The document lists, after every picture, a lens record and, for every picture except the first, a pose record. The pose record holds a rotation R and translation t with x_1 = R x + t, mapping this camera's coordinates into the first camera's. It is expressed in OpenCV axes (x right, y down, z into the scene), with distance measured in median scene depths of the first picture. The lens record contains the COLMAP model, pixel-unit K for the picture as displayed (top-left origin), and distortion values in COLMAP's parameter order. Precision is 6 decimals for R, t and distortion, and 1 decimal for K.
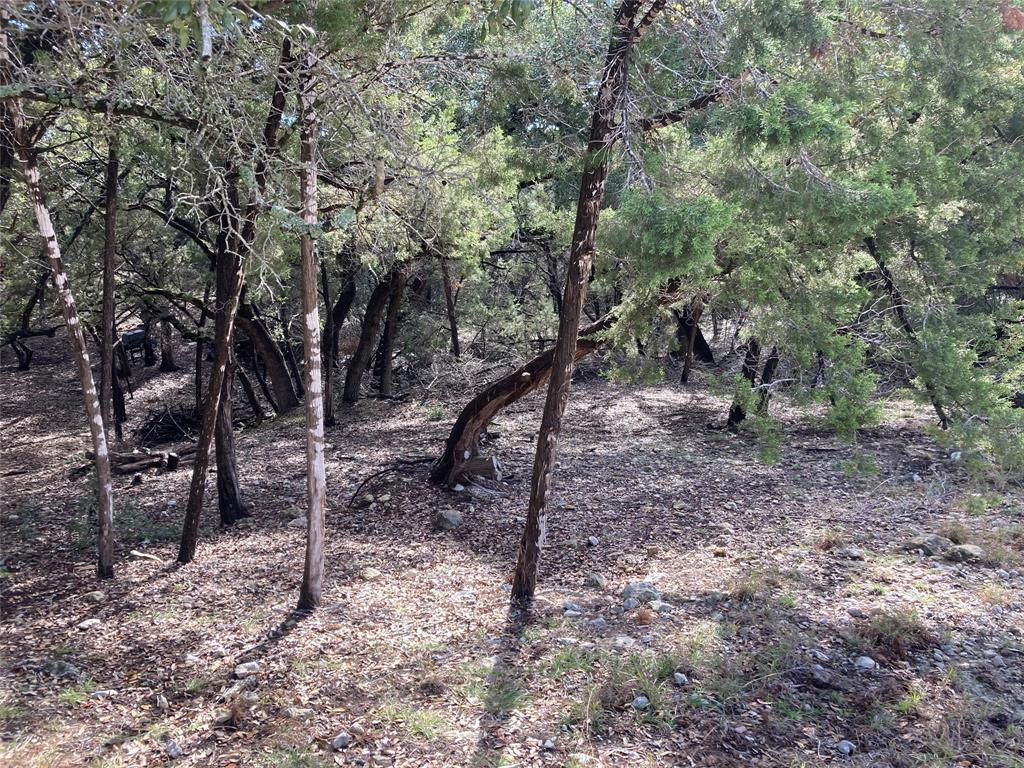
lens RADIAL K [[772.0, 0, 507.2], [0, 772.0, 363.0], [0, 0, 1]] dist [-0.006099, -0.011653]
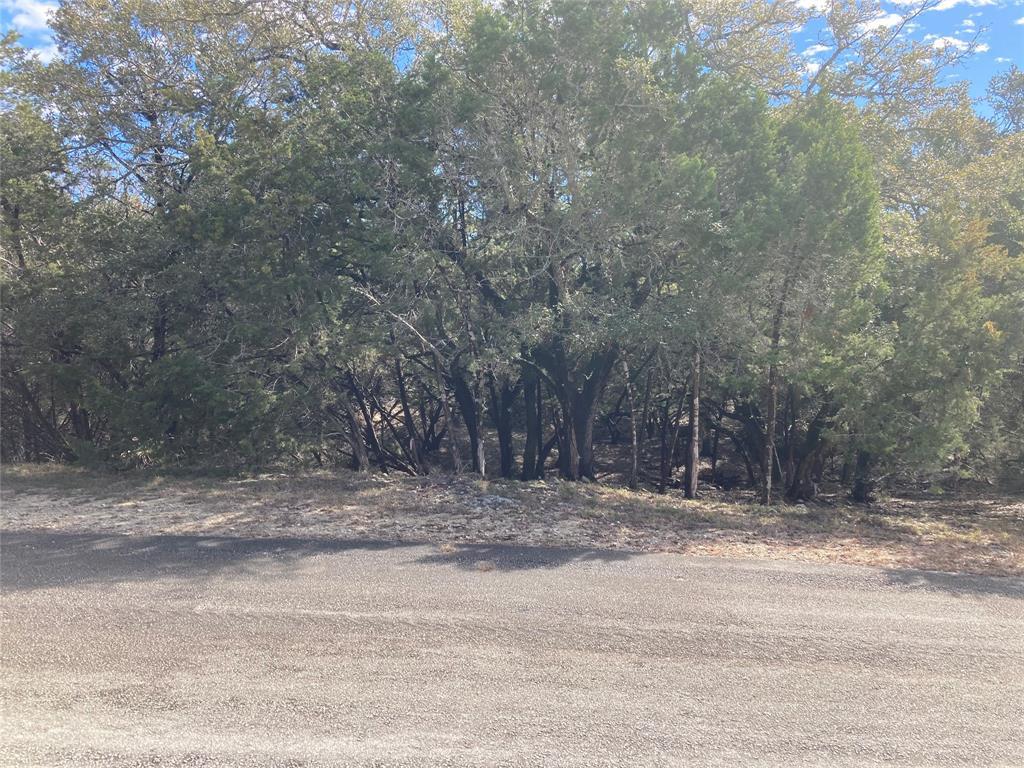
lens RADIAL K [[772.0, 0, 507.2], [0, 772.0, 363.0], [0, 0, 1]] dist [-0.006099, -0.011653]
pose [[0.759856, 0.026338, -0.649558, 0.321964], [-0.120225, 0.987637, -0.100593, 0.053381], [0.638878, 0.154529, 0.753628, -0.503028]]
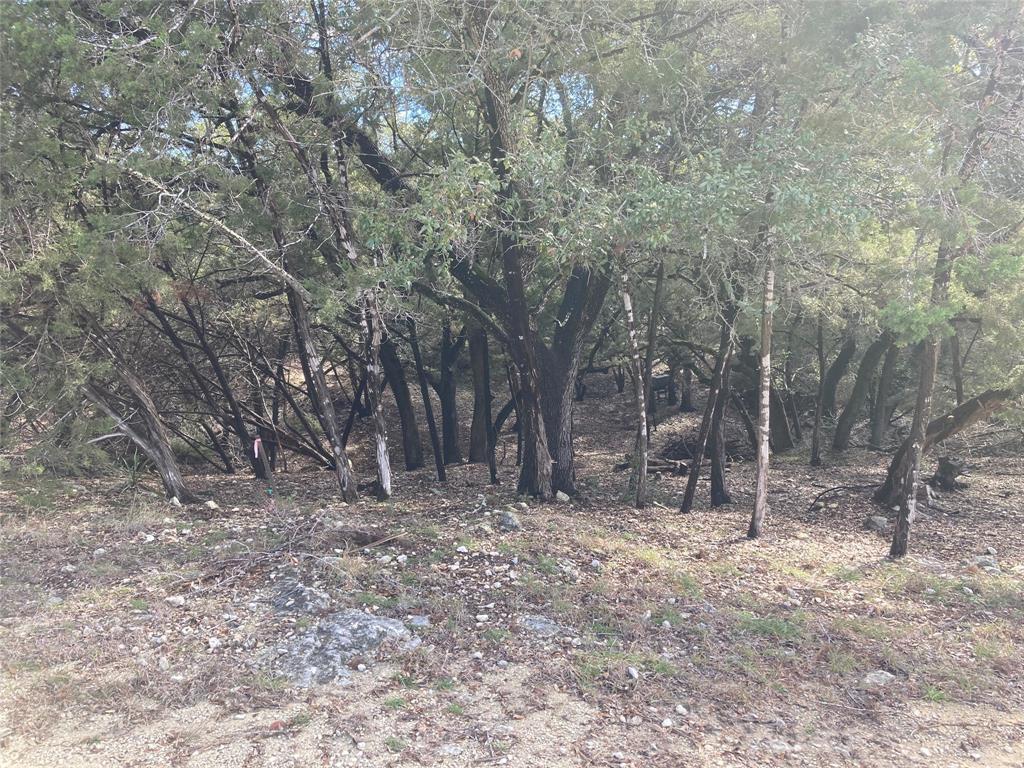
lens RADIAL K [[772.0, 0, 507.2], [0, 772.0, 363.0], [0, 0, 1]] dist [-0.006099, -0.011653]
pose [[0.796442, 0.047208, -0.602869, 0.083714], [-0.089607, 0.995155, -0.040453, 0.017821], [0.598038, 0.086240, 0.796814, -0.182909]]
